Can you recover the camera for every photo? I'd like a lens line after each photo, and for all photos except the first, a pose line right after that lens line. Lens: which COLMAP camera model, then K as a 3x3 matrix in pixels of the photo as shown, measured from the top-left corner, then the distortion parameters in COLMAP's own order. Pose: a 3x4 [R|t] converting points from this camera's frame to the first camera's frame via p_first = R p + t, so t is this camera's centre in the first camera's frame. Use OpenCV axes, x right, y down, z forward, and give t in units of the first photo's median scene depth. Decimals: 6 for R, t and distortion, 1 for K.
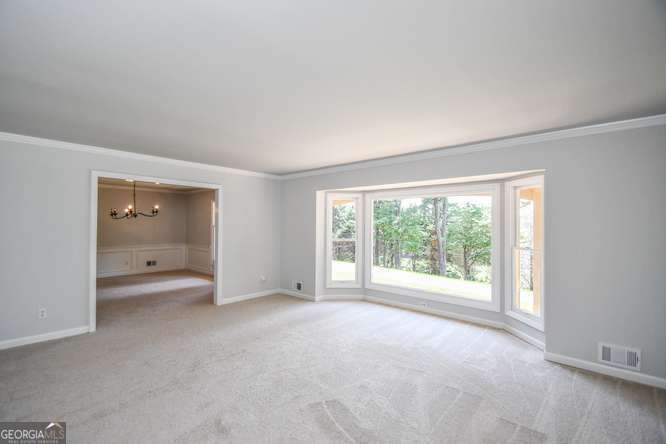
lens RADIAL K [[297.1, 0, 327.3], [0, 297.1, 220.6], [0, 0, 1]] dist [0.017466, -0.014421]
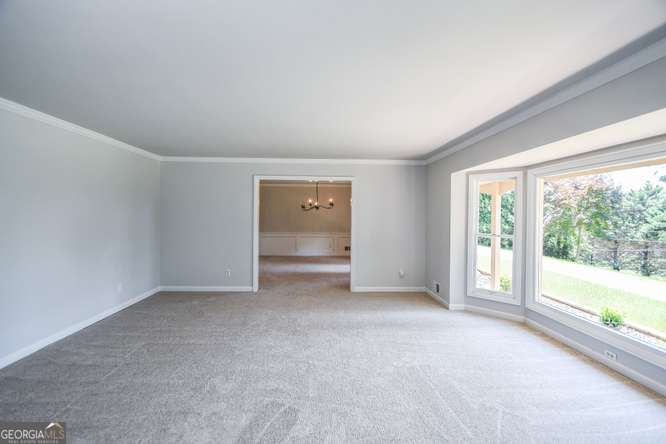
lens RADIAL K [[297.1, 0, 327.3], [0, 297.1, 220.6], [0, 0, 1]] dist [0.017466, -0.014421]
pose [[0.701293, 0.013146, -0.712752, 0.296655], [0.005498, 0.999700, 0.023848, 0.006664], [0.712852, -0.020643, 0.701010, 0.188463]]
